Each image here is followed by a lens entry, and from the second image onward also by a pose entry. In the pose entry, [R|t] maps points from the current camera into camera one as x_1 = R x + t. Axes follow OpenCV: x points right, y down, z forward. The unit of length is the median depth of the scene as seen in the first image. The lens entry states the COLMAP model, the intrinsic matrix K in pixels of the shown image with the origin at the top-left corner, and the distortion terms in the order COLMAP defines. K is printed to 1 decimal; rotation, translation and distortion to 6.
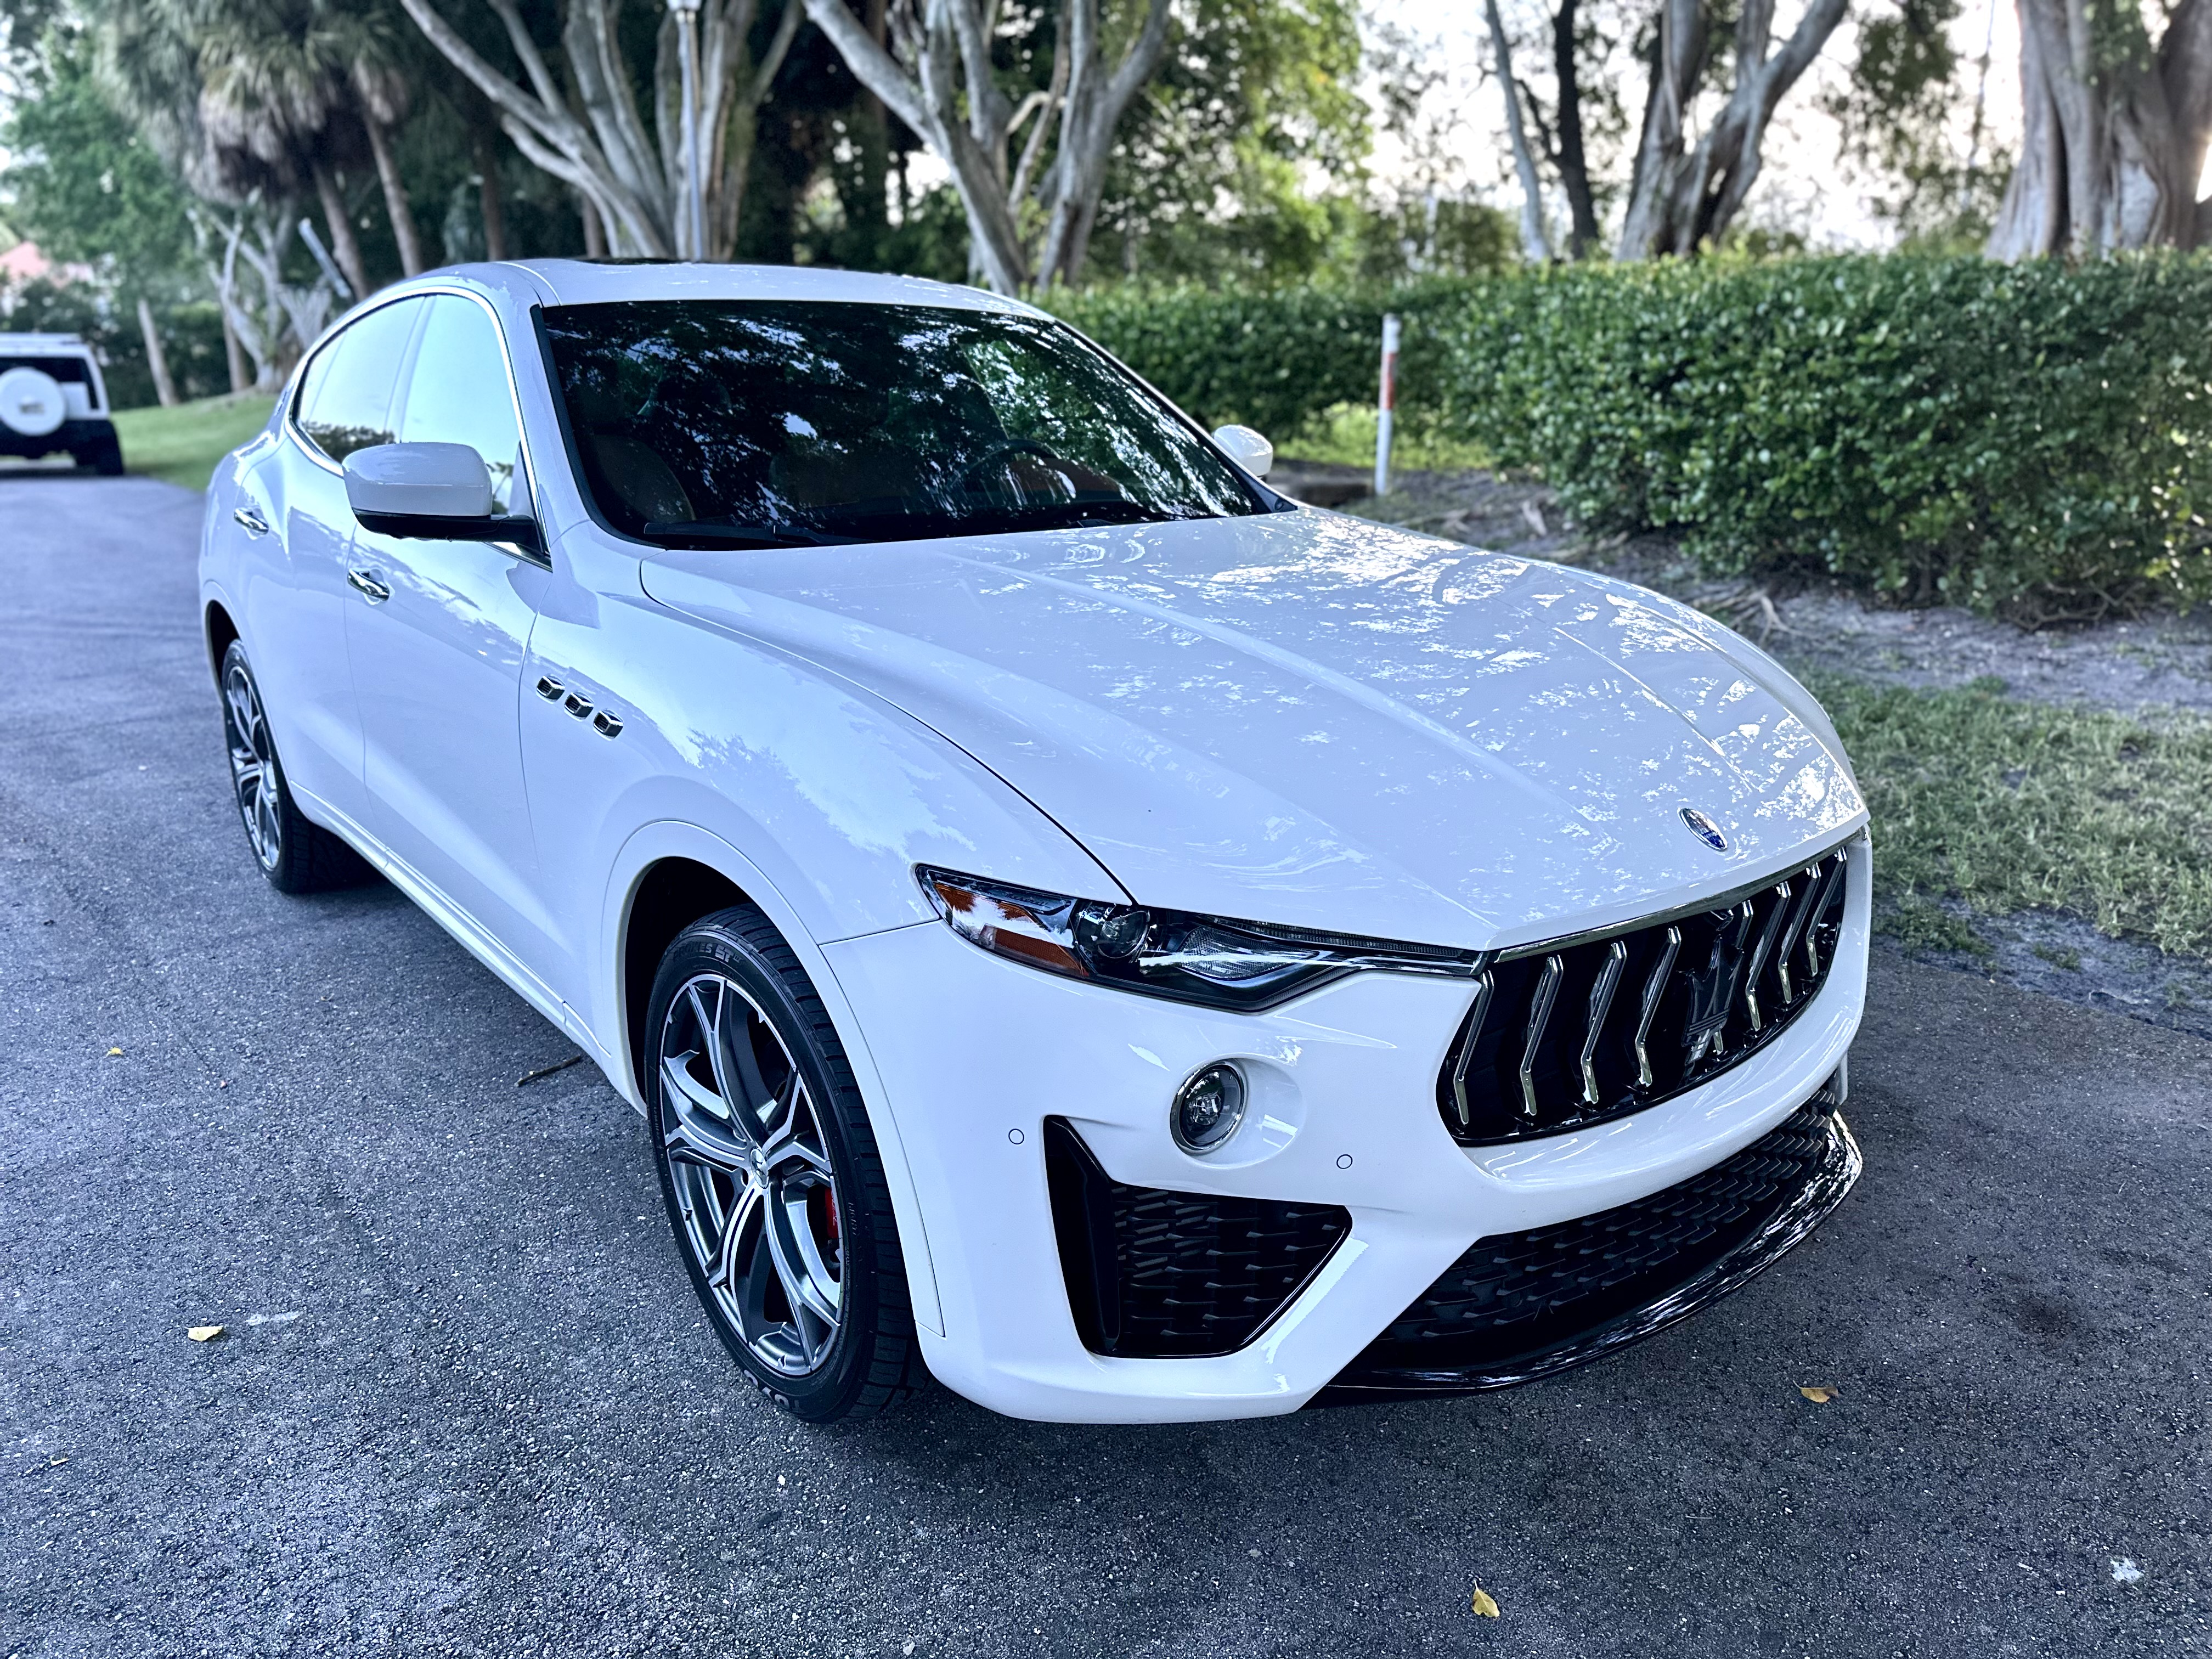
lens RADIAL K [[1595.0, 0, 1096.9], [0, 1595.0, 823.8], [0, 0, 1]] dist [-0.006189, 0.005095]
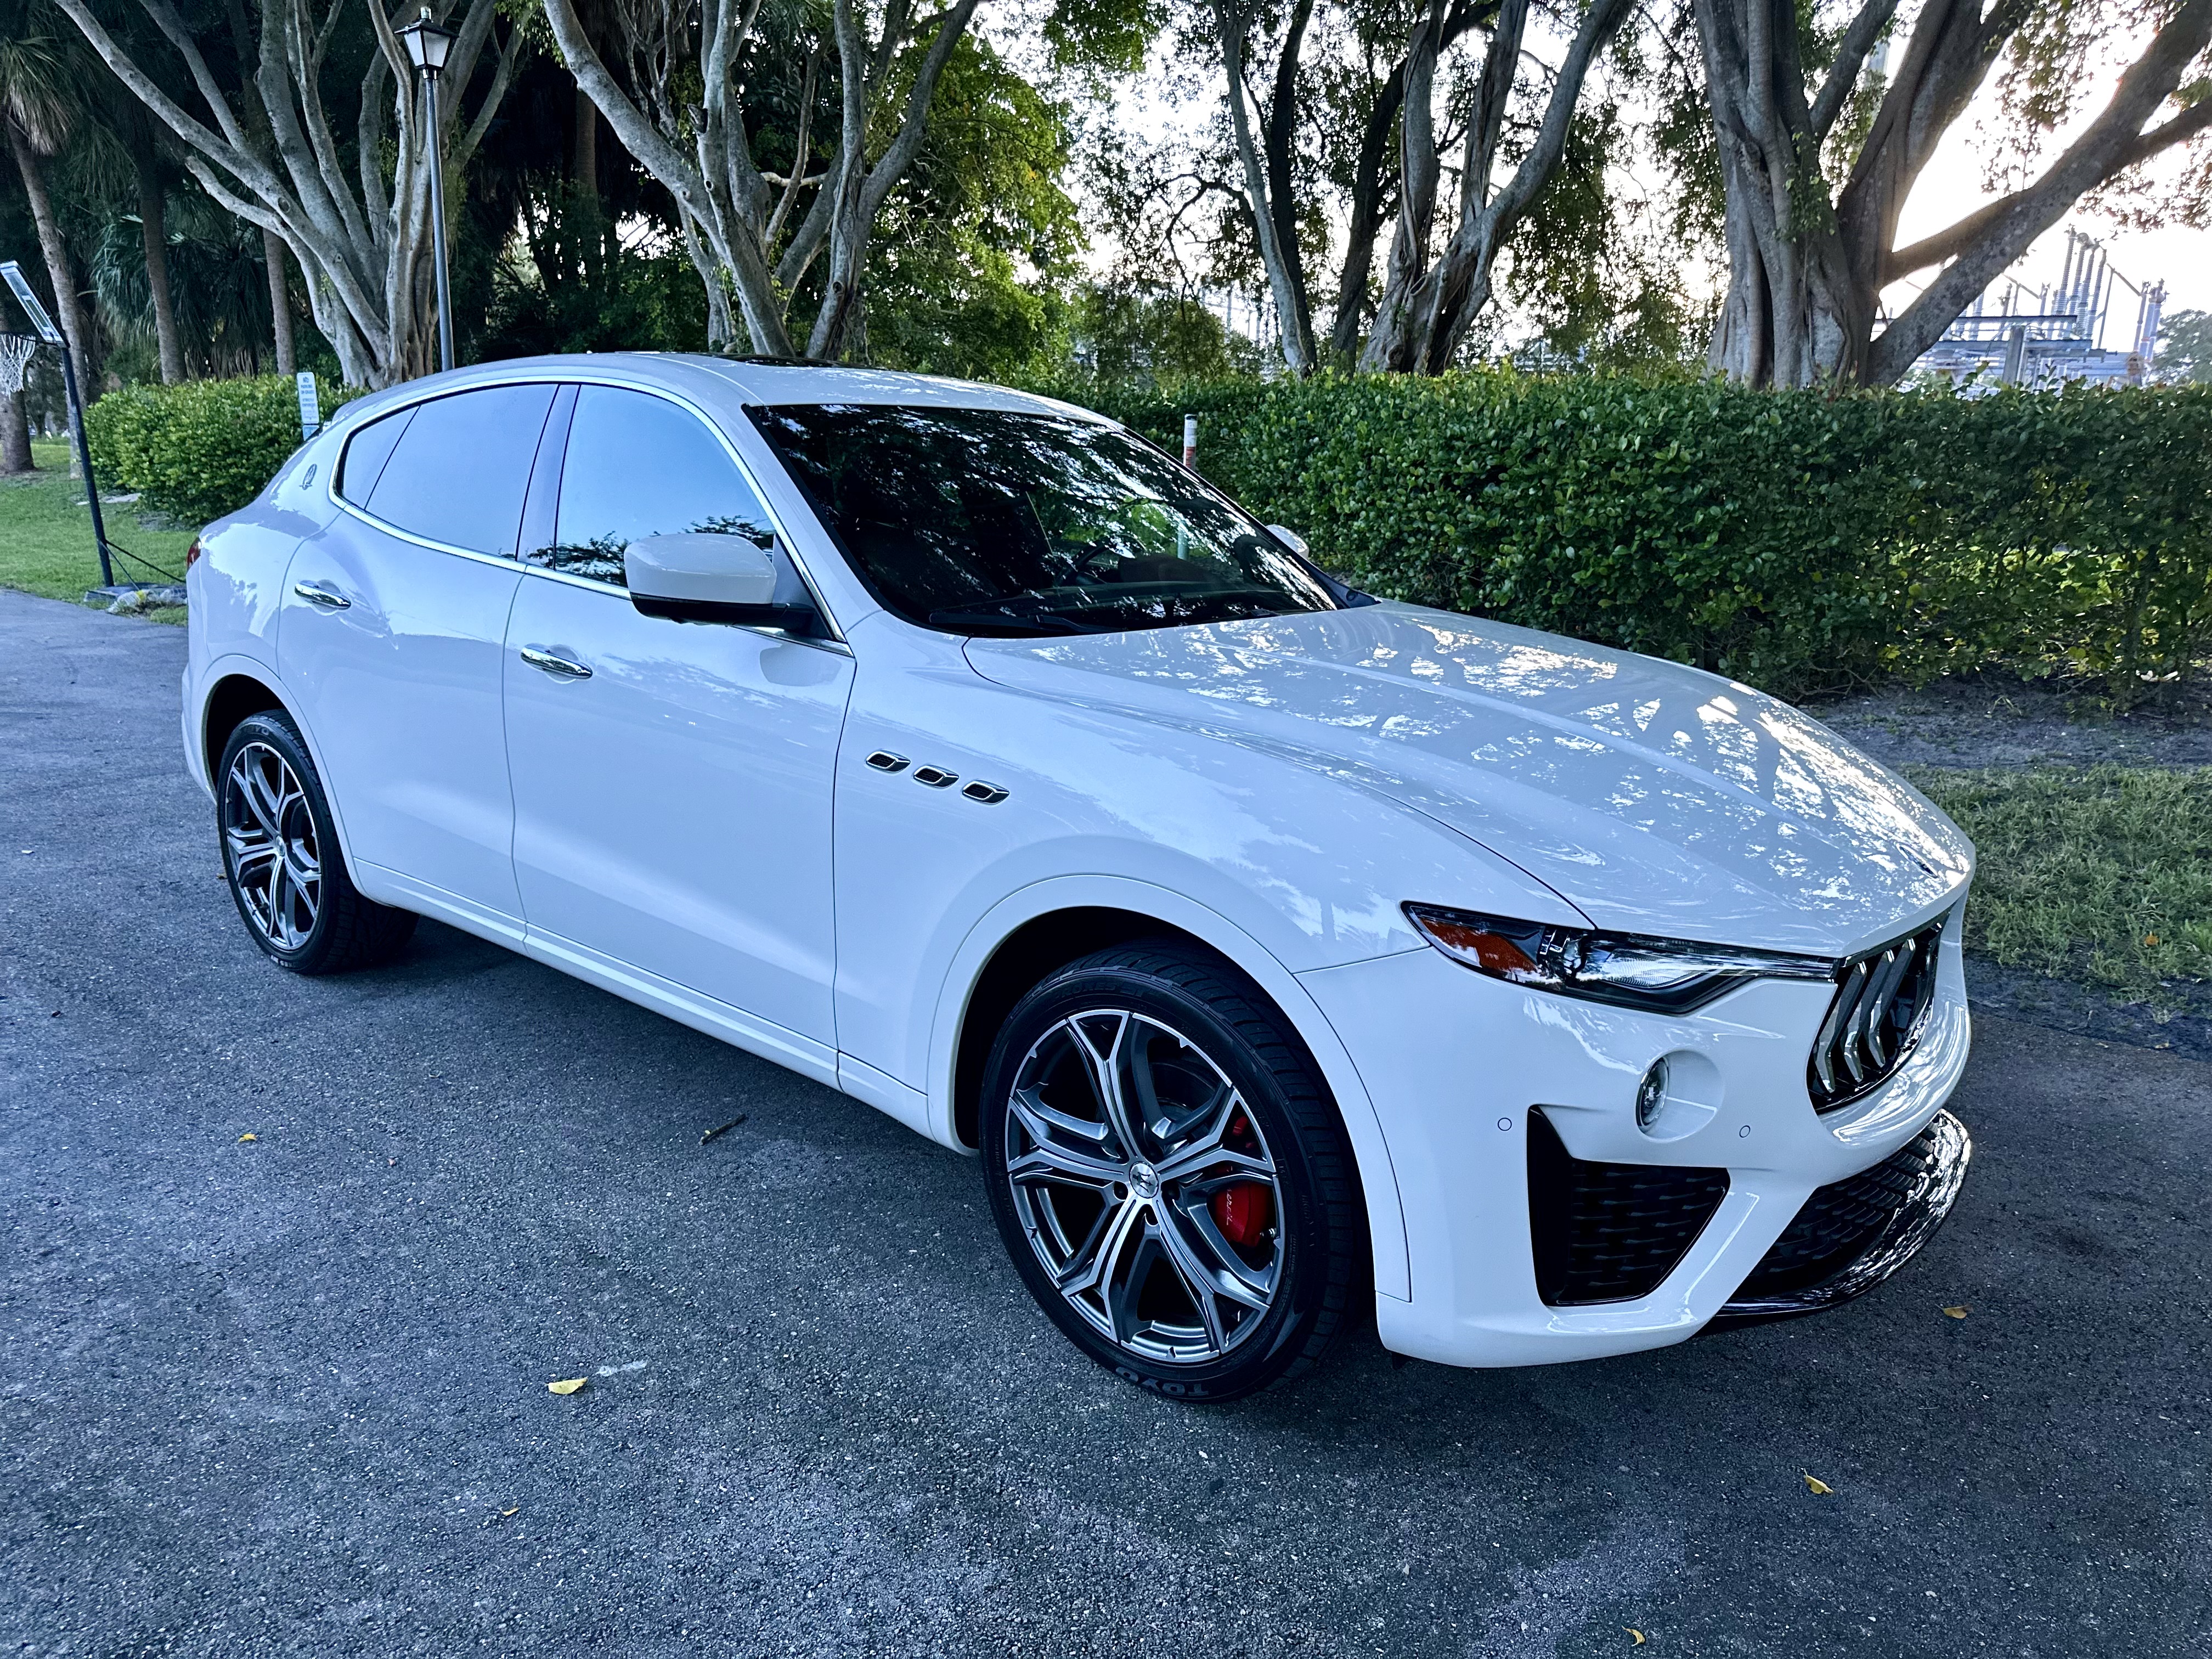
lens RADIAL K [[1570.3, 0, 1106.0], [0, 1570.3, 829.5], [0, 0, 1]] dist [0.055975, -0.078928]
pose [[0.977664, -0.017308, 0.209459, -0.157486], [0.025616, 0.998986, -0.037015, 0.002062], [-0.208606, 0.041553, 0.977117, -0.034162]]
